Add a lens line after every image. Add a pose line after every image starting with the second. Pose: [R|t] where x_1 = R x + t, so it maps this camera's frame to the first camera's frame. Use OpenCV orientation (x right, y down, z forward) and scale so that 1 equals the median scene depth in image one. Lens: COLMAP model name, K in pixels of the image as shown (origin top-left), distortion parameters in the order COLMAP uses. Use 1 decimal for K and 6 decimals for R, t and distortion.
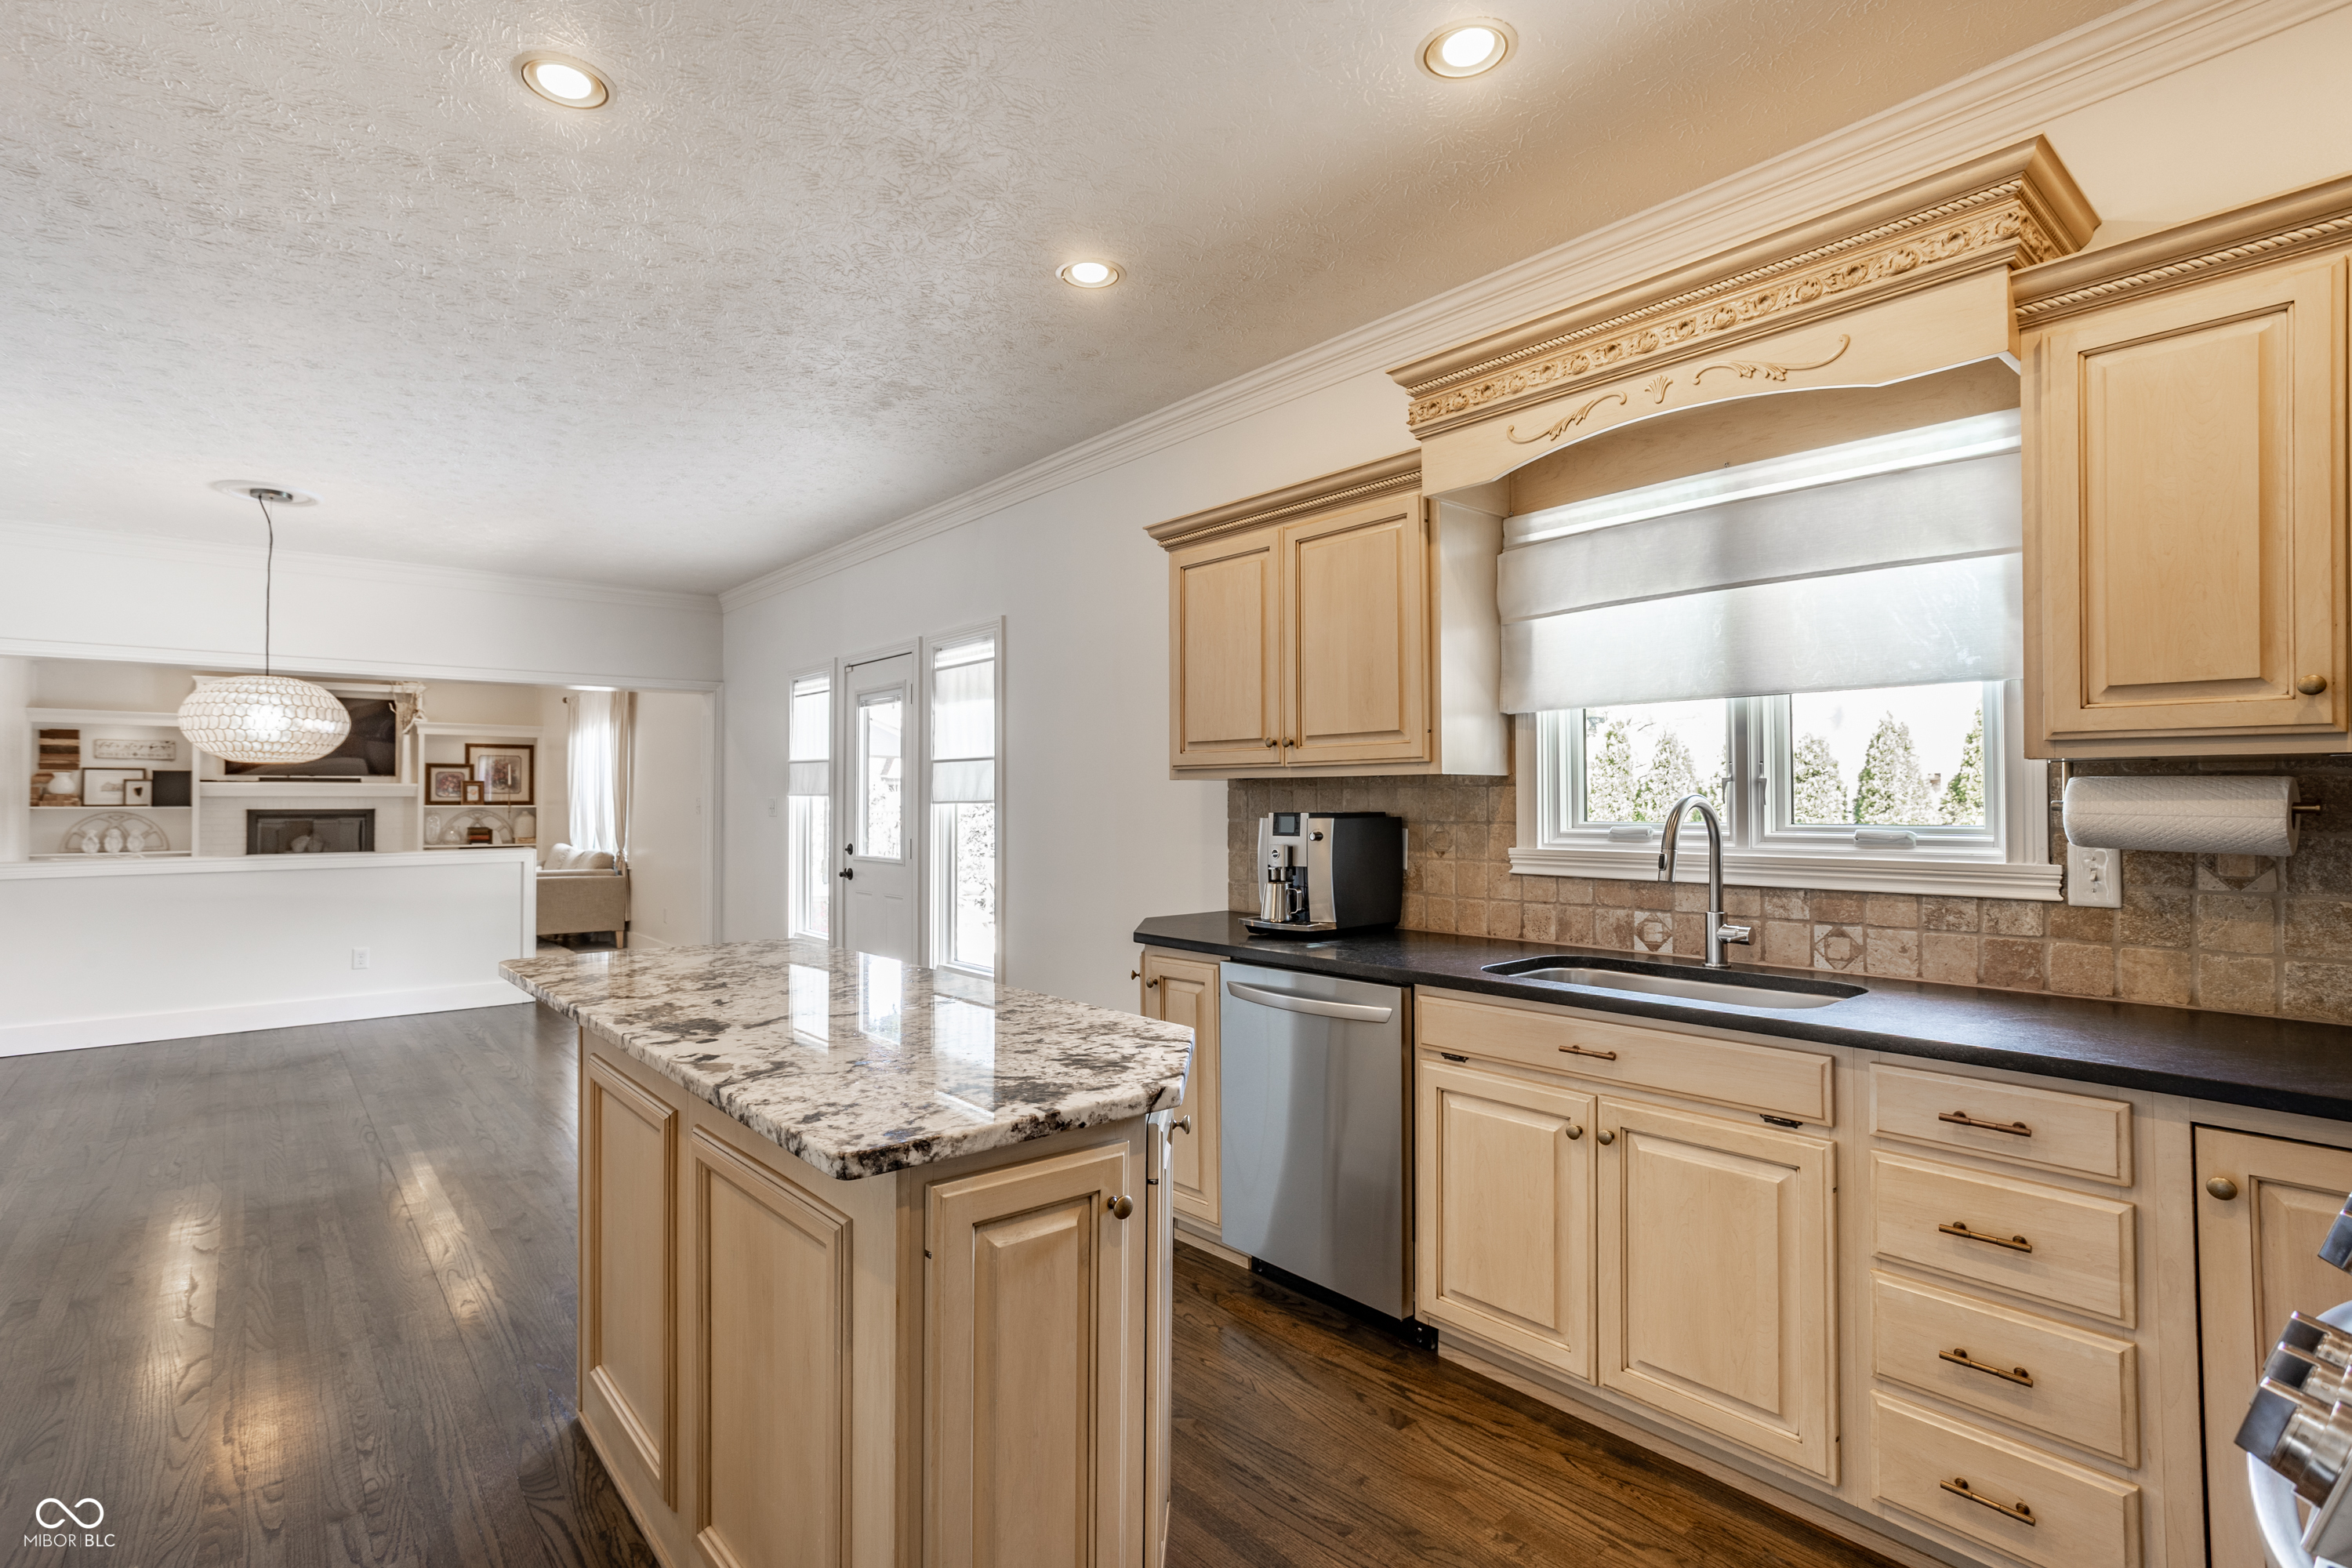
lens RADIAL K [[1116.9, 0, 1122.1], [0, 1116.9, 780.1], [0, 0, 1]] dist [-0.019913, 0.024843]
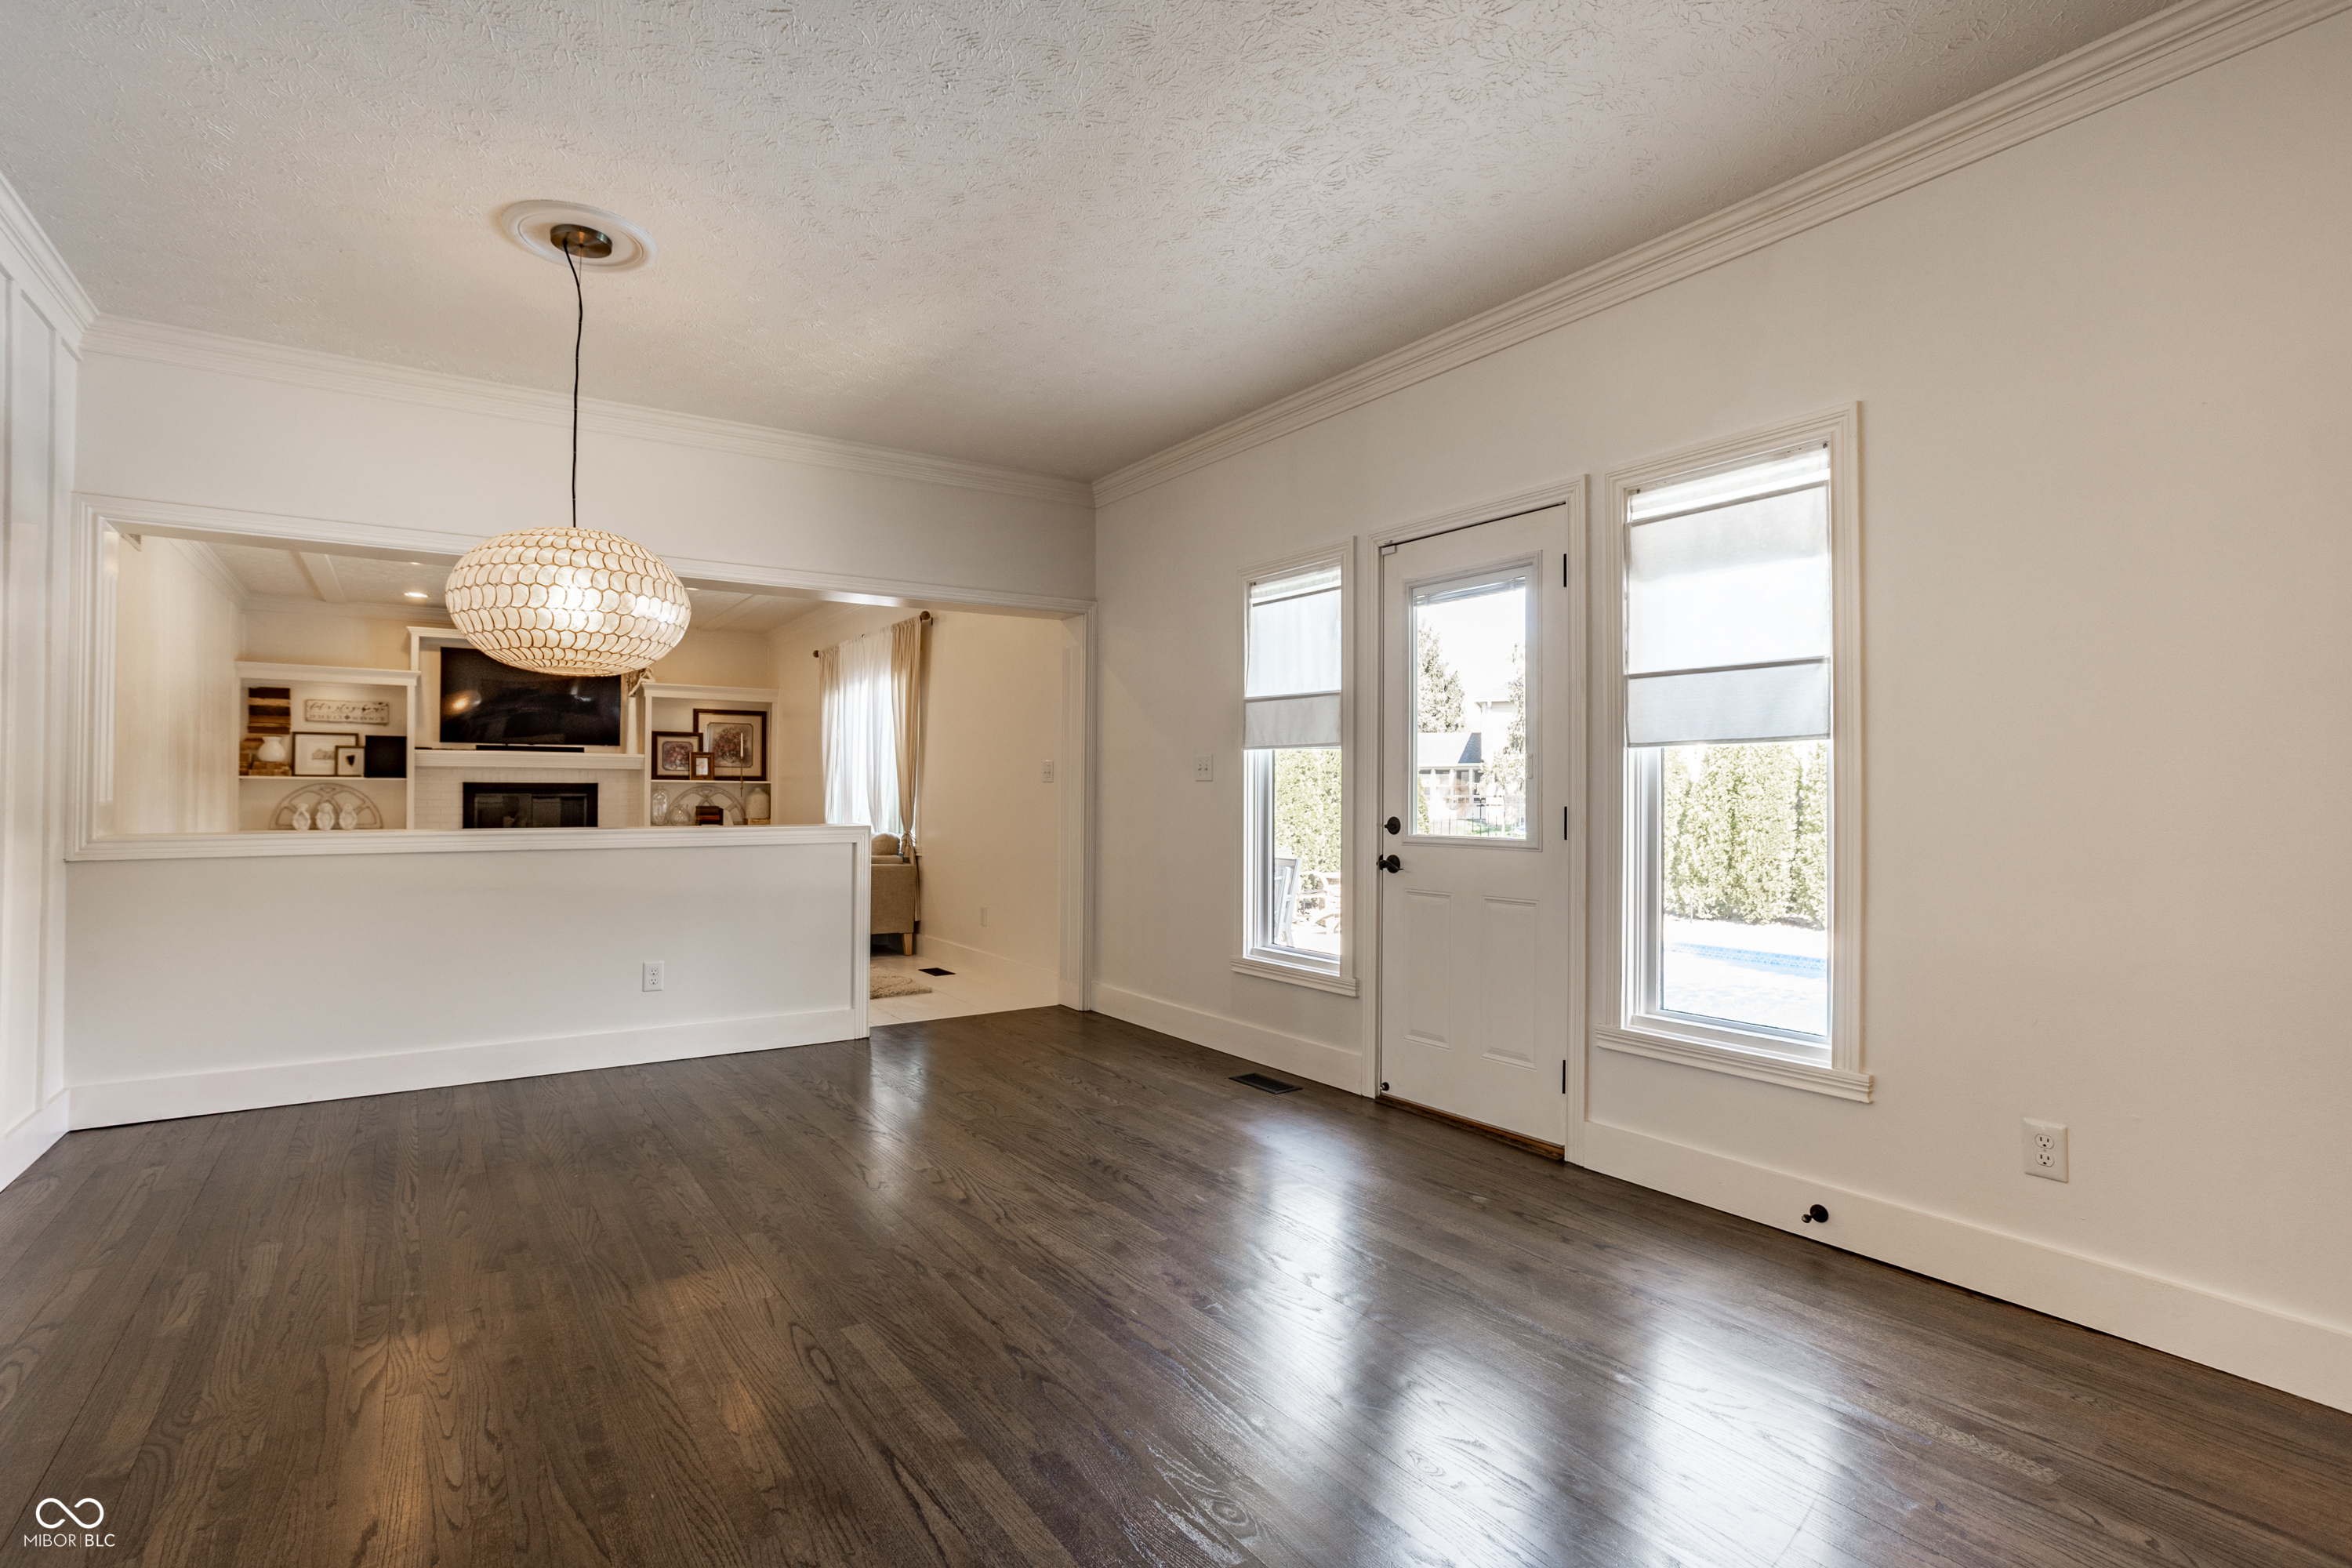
lens RADIAL K [[1118.8, 0, 1170.2], [0, 1118.8, 780.2], [0, 0, 1]] dist [-0.048490, 0.032000]
pose [[0.997366, 0.003835, -0.072427, -0.189561], [-0.003339, 0.999970, 0.006977, 0.018136], [0.072451, -0.006717, 0.997349, 0.199416]]
